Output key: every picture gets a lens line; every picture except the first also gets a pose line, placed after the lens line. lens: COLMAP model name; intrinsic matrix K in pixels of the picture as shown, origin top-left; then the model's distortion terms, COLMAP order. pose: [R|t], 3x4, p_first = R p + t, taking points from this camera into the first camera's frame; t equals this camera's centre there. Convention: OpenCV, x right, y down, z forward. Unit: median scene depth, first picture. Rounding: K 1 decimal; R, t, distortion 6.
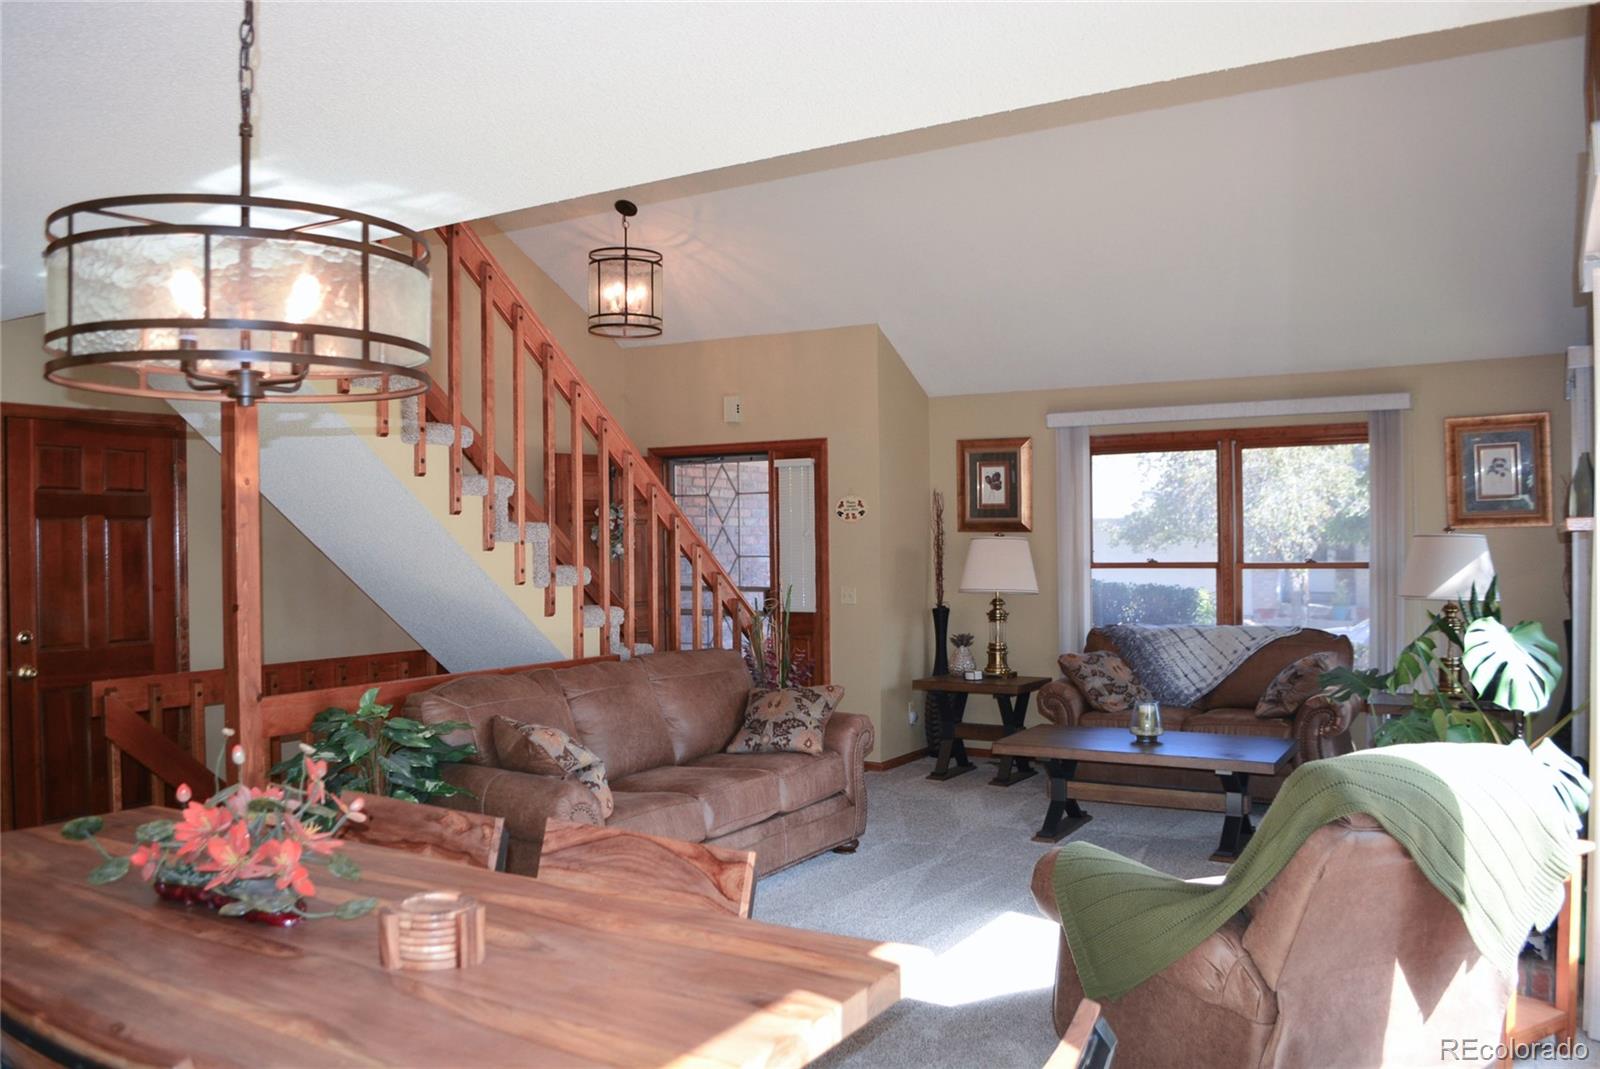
lens RADIAL K [[1285.8, 0, 799.8], [0, 1285.8, 546.0], [0, 0, 1]] dist [-0.080799, 0.010563]
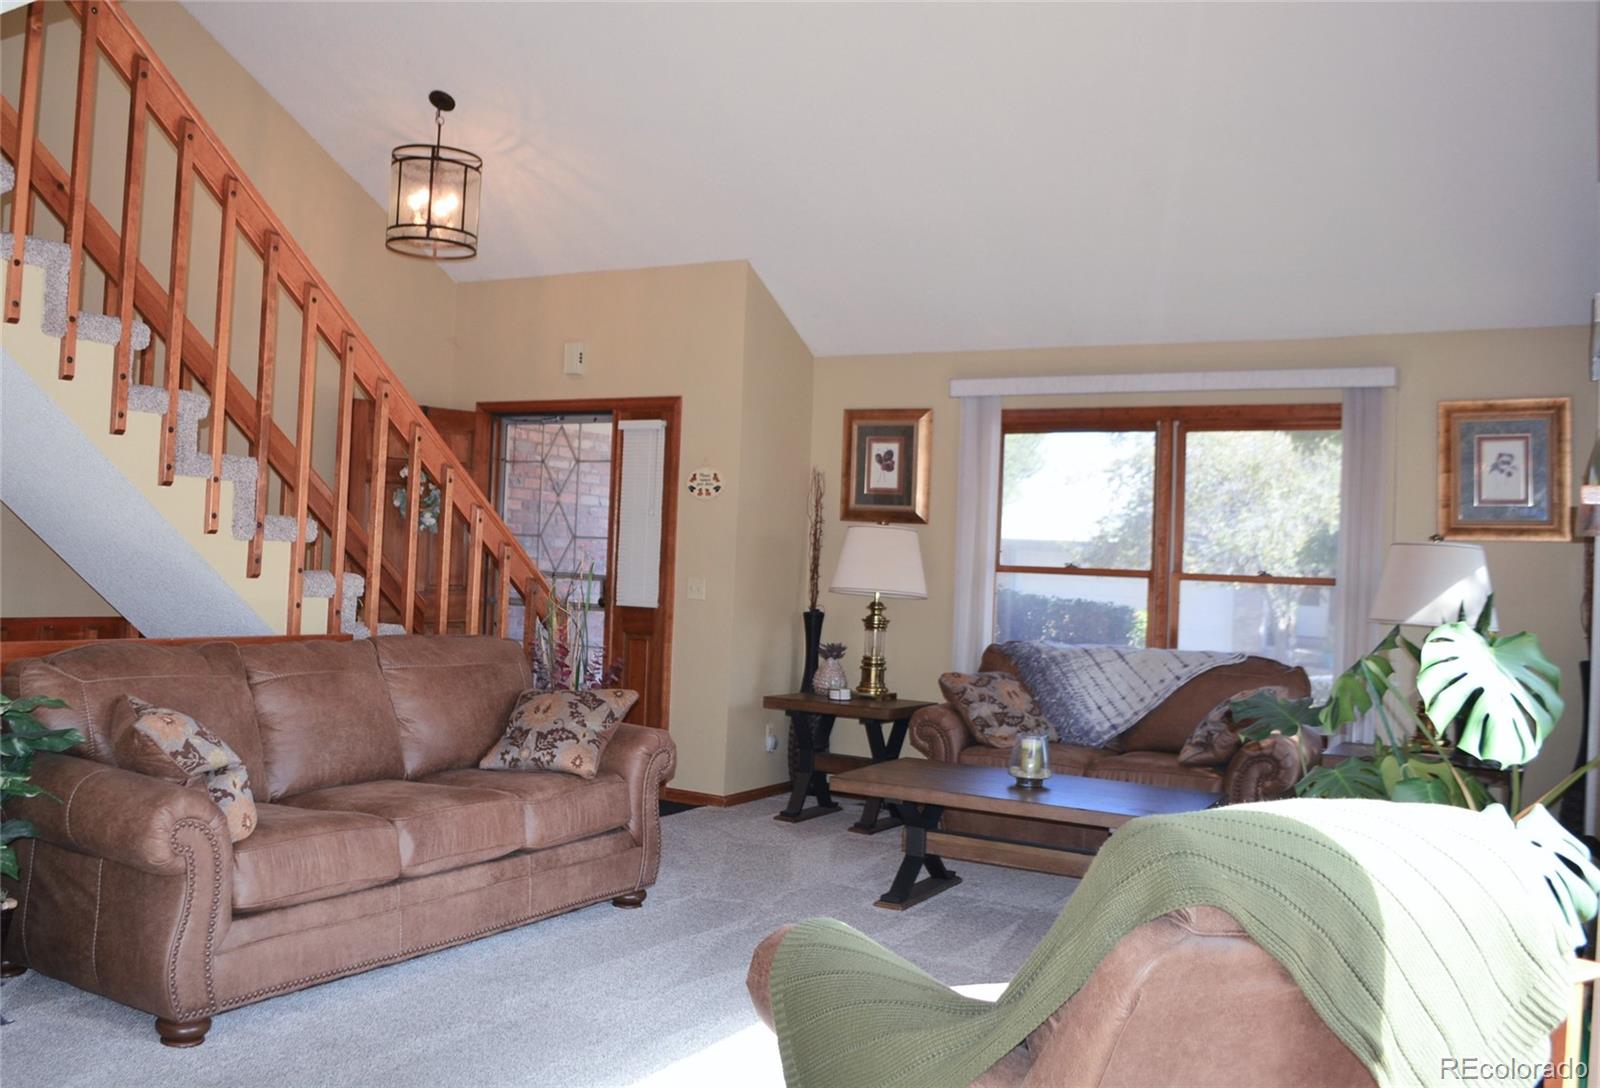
lens RADIAL K [[1394.3, 0, 725.7], [0, 1394.3, 520.7], [0, 0, 1]] dist [-0.082077, 0.010374]
pose [[0.998366, 0.052351, -0.022901, 0.107560], [-0.053015, 0.998159, -0.029457, 0.029260], [0.021317, 0.030623, 0.999304, 0.164072]]
